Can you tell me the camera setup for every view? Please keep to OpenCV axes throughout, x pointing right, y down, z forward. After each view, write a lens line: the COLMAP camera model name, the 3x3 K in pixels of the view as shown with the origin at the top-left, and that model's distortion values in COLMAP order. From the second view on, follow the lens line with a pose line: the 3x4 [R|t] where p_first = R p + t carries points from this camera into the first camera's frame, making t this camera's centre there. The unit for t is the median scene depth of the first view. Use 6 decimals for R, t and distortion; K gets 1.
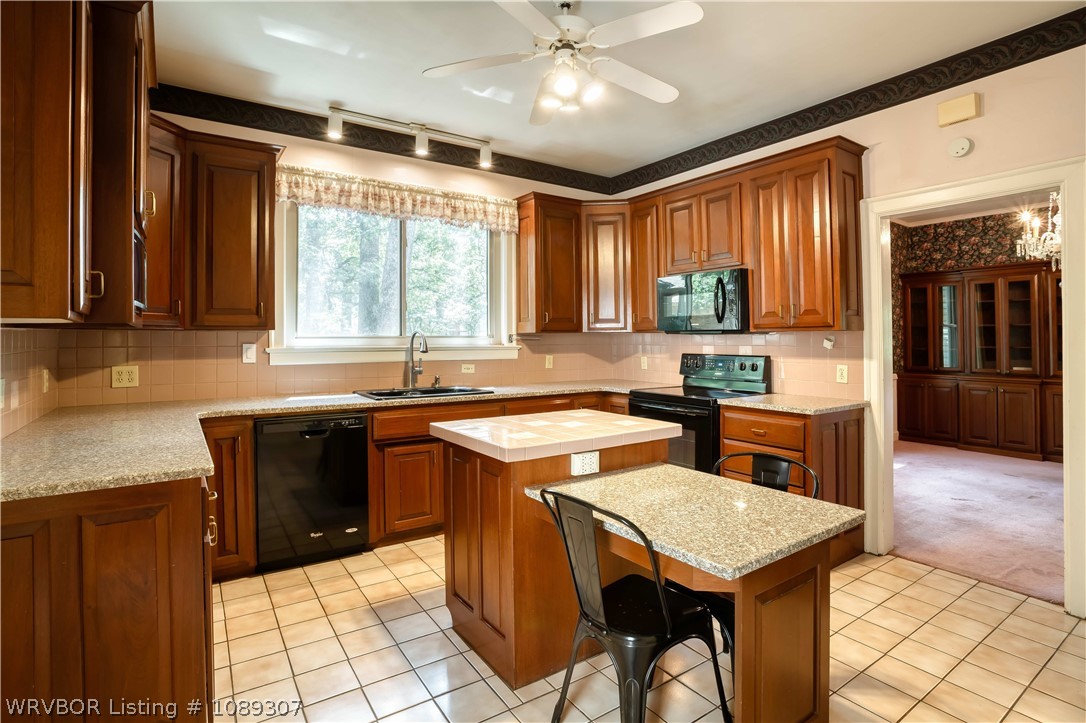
lens RADIAL K [[545.4, 0, 538.0], [0, 545.4, 328.1], [0, 0, 1]] dist [-0.074668, 0.031226]
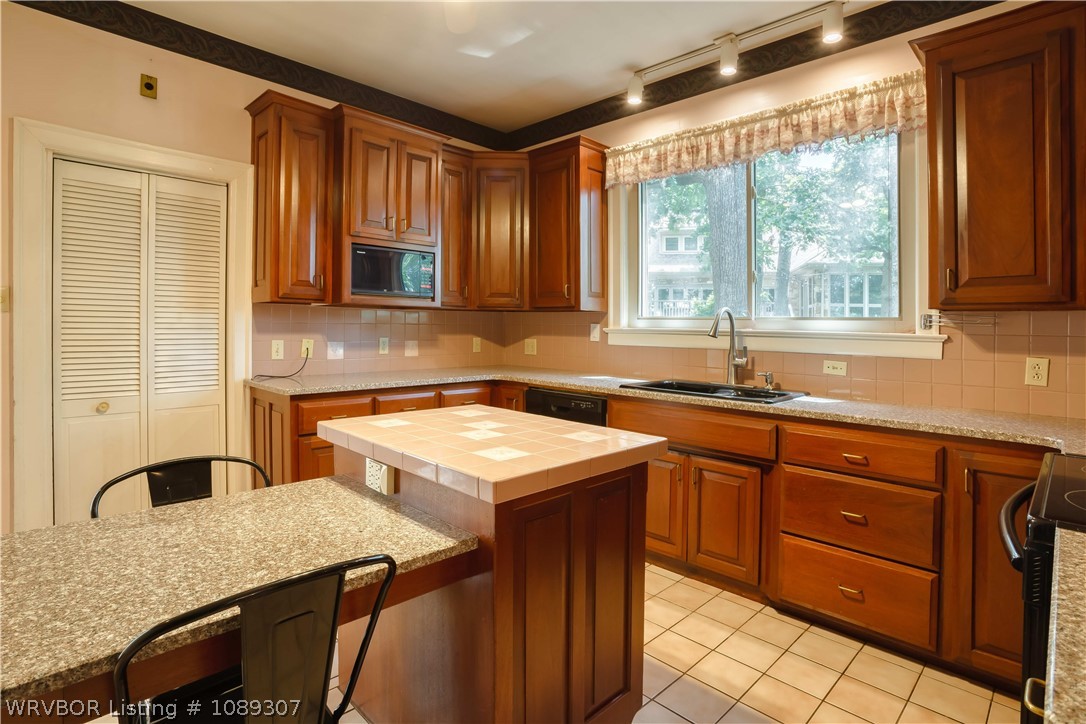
lens RADIAL K [[545.4, 0, 538.0], [0, 545.4, 328.6], [0, 0, 1]] dist [-0.074668, 0.031226]
pose [[0.186584, 0.010442, -0.982383, 0.483495], [0.000431, 0.999943, 0.010711, 0.024620], [0.982439, -0.002422, 0.186569, 0.620032]]
